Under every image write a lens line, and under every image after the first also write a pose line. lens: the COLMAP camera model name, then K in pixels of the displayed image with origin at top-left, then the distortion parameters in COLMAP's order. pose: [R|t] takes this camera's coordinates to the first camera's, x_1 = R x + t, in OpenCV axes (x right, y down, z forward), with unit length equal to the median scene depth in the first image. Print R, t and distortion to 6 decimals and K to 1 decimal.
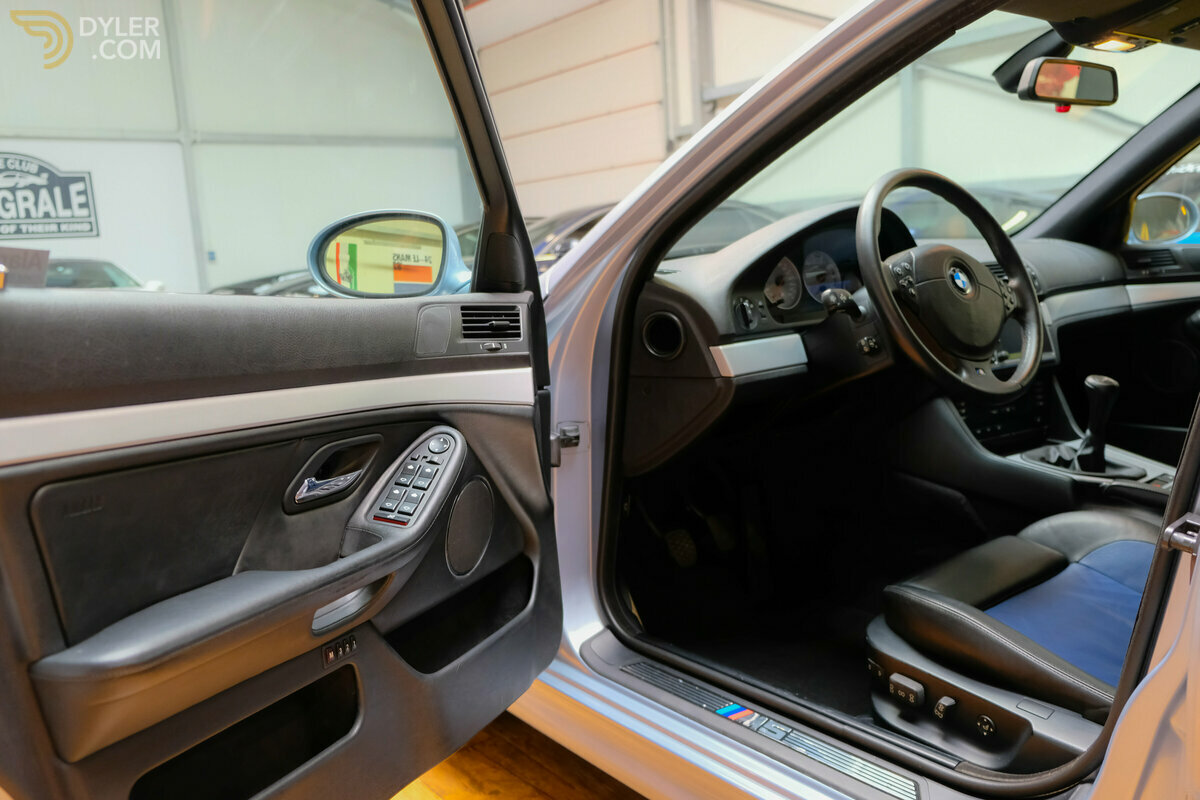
lens RADIAL K [[973.6, 0, 619.6], [0, 973.6, 406.1], [0, 0, 1]] dist [-0.043240, 0.049847]
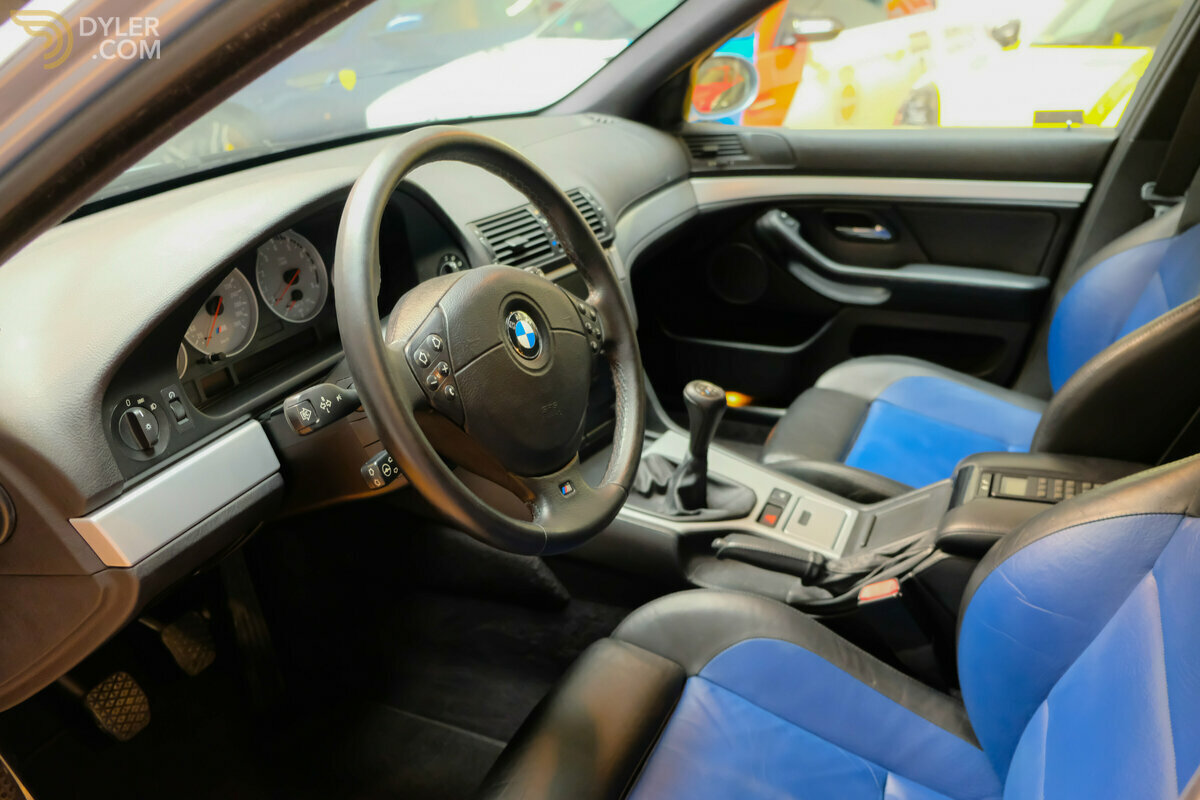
lens RADIAL K [[960.8, 0, 600.0], [0, 960.8, 400.0], [0, 0, 1]] dist [-0.008081, -0.003856]
pose [[0.894738, -0.152143, 0.419877, 0.133211], [0.049151, 0.968017, 0.246024, -0.219561], [-0.443879, -0.199490, 0.873599, 0.435039]]
